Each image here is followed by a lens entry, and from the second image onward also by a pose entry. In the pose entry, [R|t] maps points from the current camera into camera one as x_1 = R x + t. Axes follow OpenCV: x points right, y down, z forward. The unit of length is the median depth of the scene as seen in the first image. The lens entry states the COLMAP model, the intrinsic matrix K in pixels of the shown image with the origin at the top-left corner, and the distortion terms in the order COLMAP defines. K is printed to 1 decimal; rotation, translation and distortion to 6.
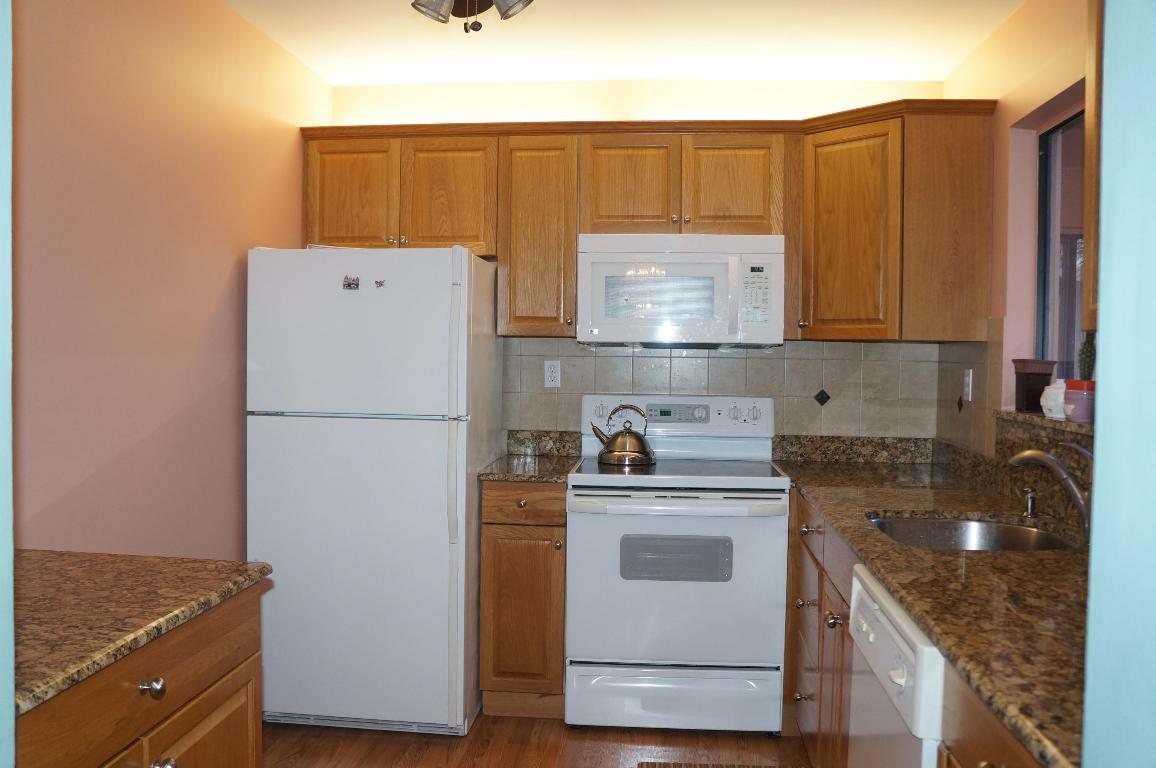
lens RADIAL K [[979.6, 0, 575.0], [0, 979.6, 383.5], [0, 0, 1]] dist [-0.161987, 0.176741]
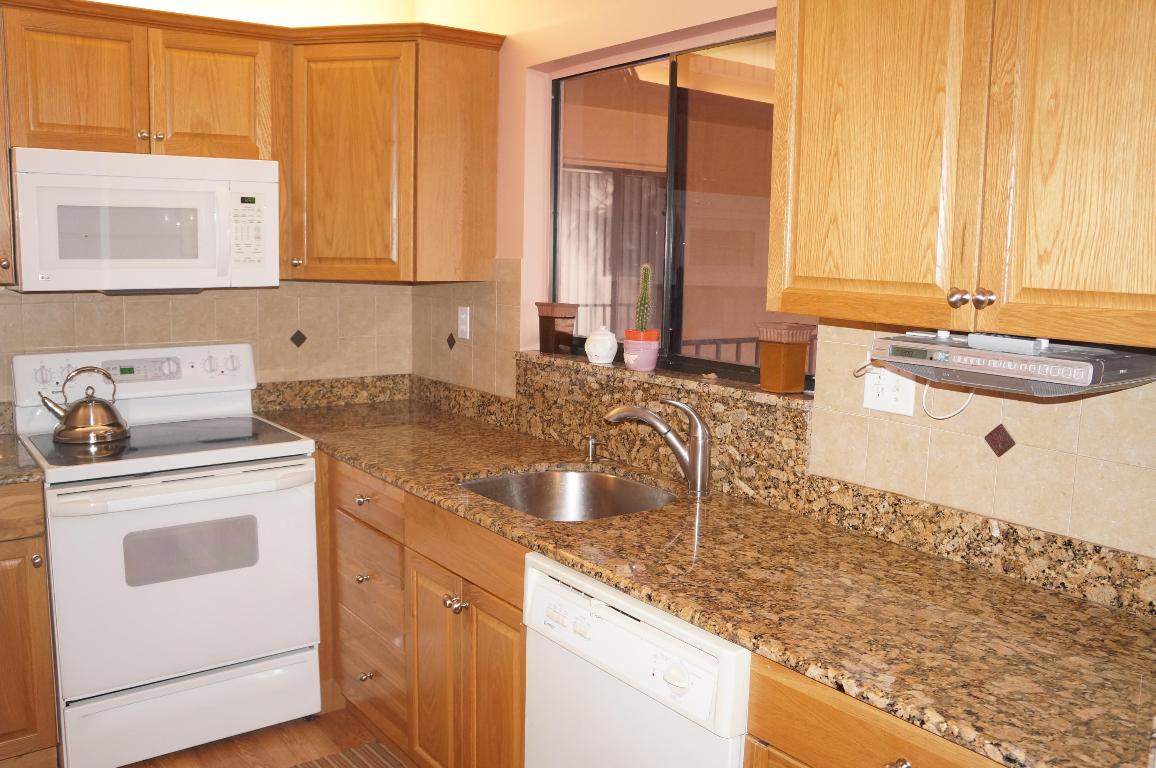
lens RADIAL K [[979.6, 0, 575.0], [0, 979.6, 383.5], [0, 0, 1]] dist [-0.161987, 0.176741]
pose [[0.748252, -0.091728, 0.657043, -0.167208], [0.016652, 0.992680, 0.119622, -0.053158], [-0.663206, -0.078567, 0.744302, 0.163685]]
